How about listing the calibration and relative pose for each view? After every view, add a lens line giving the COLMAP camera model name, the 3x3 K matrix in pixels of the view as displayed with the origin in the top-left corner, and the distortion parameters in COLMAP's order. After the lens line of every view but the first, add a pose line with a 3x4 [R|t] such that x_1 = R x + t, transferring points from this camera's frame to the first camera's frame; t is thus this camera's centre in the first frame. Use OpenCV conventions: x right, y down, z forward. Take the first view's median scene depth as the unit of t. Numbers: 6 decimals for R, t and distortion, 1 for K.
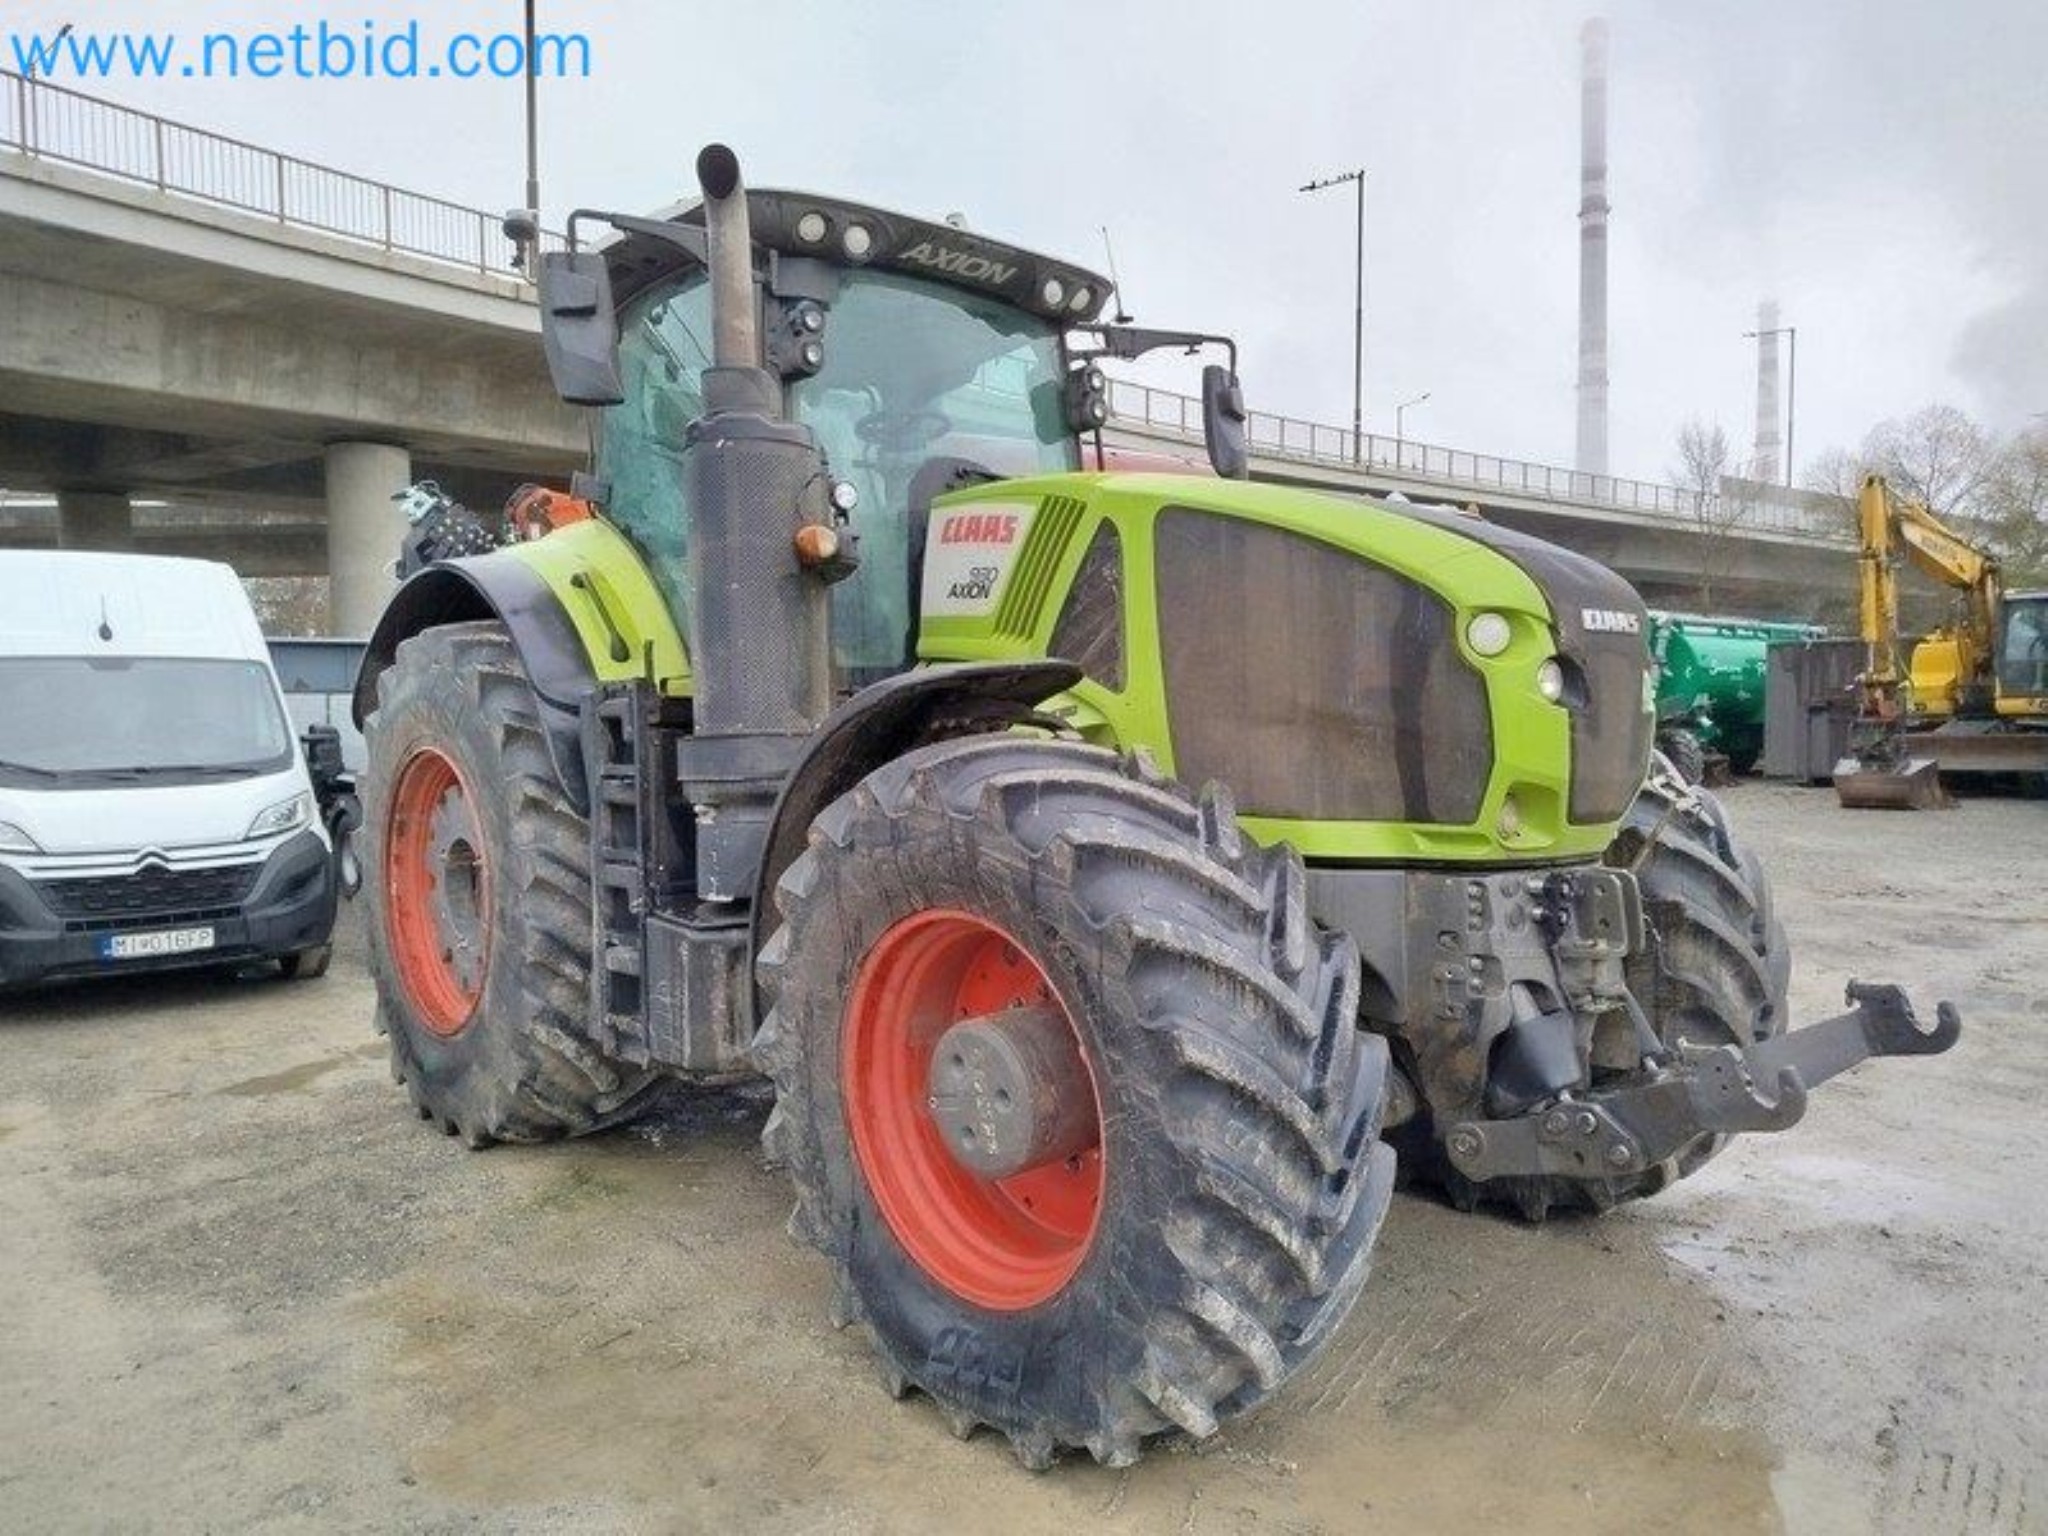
lens RADIAL K [[1411.7, 0, 1026.8], [0, 1411.7, 767.7], [0, 0, 1]] dist [0.046233, -0.045166]
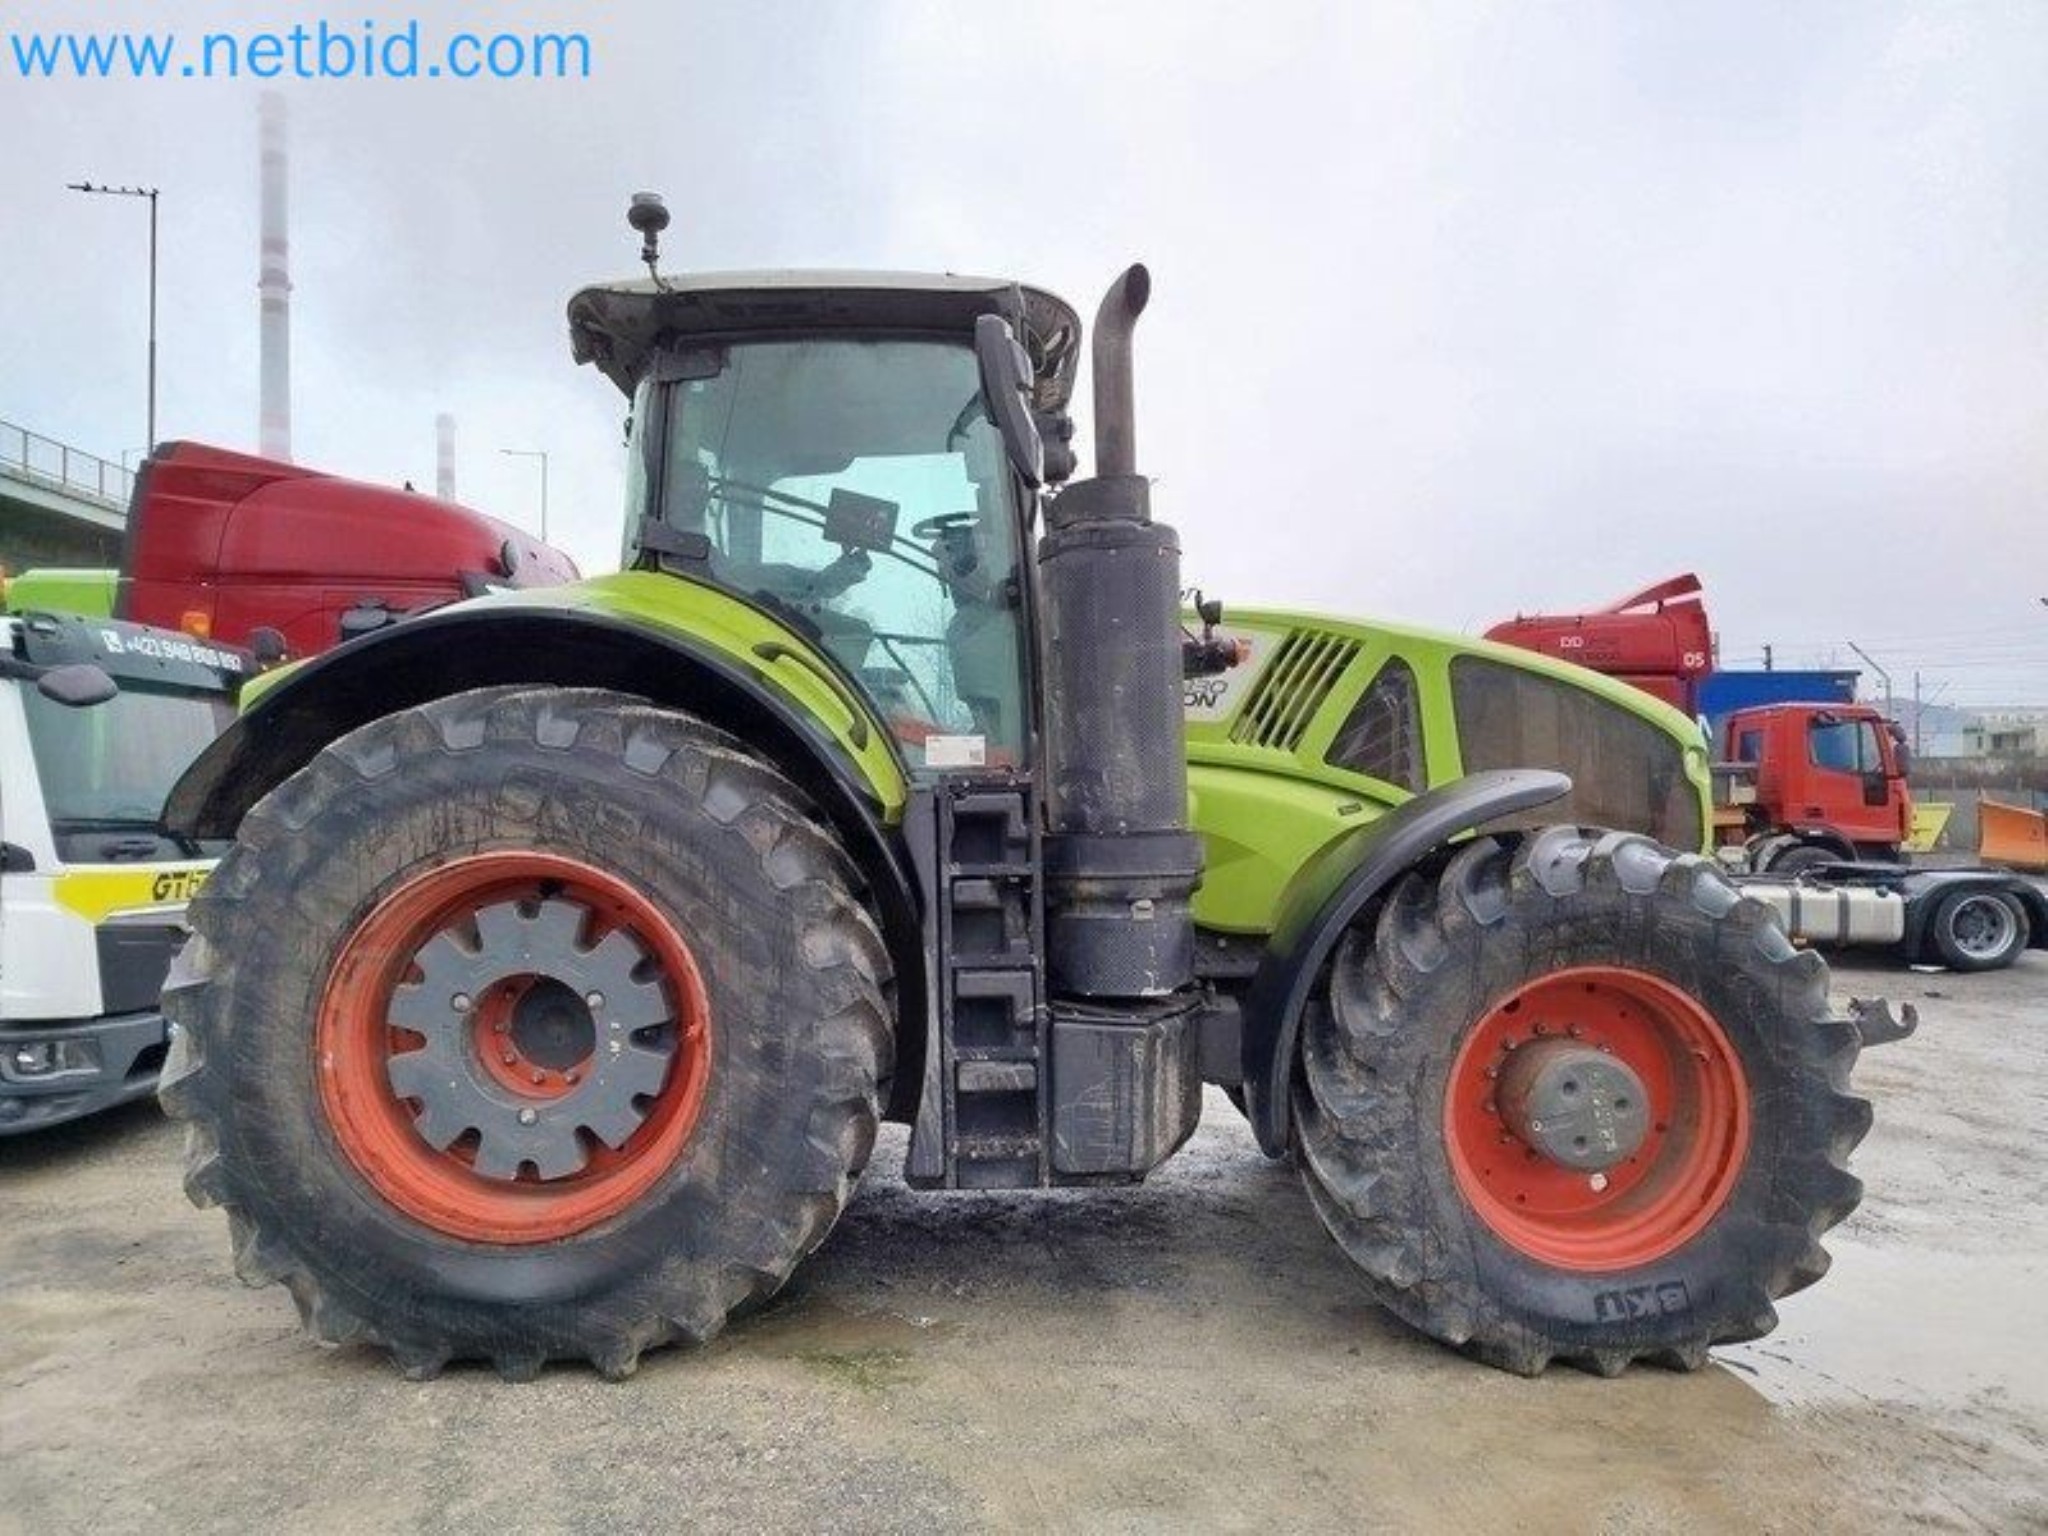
lens RADIAL K [[1411.7, 0, 1005.1], [0, 1411.7, 758.5], [0, 0, 1]] dist [0.046233, -0.045166]
pose [[0.656388, 0.028674, 0.753878, -1.065011], [0.021575, 0.998155, -0.056750, -0.020143], [-0.754115, 0.053515, 0.654559, 0.416425]]
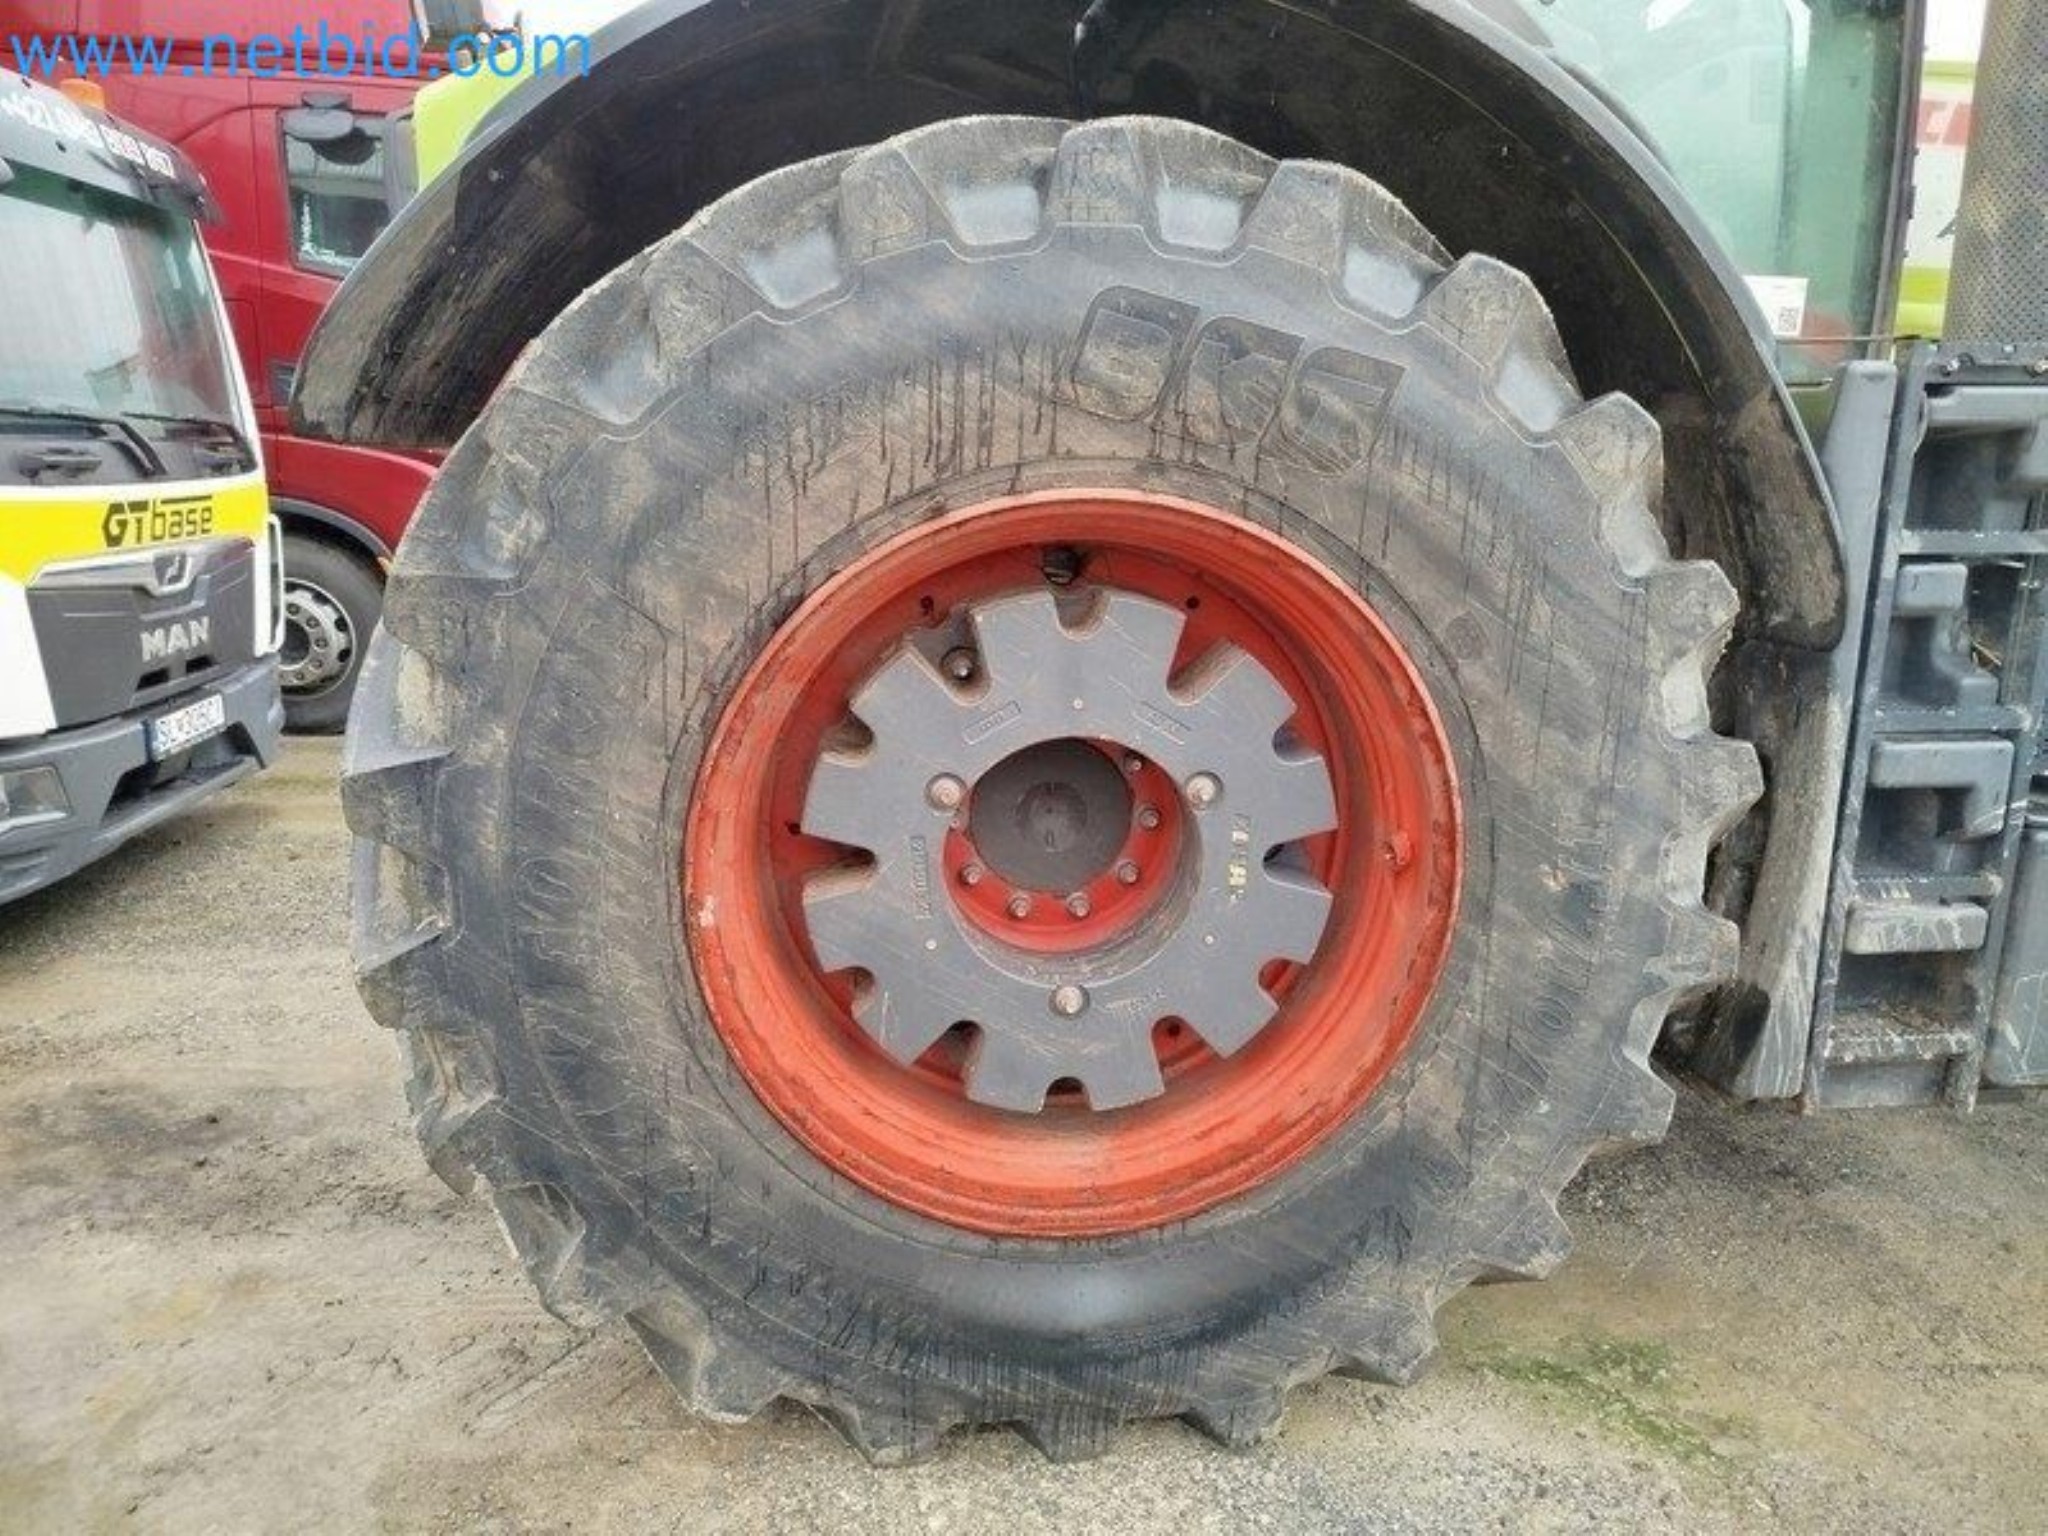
lens RADIAL K [[1411.7, 0, 1005.9], [0, 1411.7, 768.6], [0, 0, 1]] dist [0.046233, -0.045166]
pose [[0.584767, -0.161997, 0.794861, -0.939331], [-0.001033, 0.979708, 0.200430, -0.021678], [-0.811201, -0.118026, 0.572733, 1.063767]]
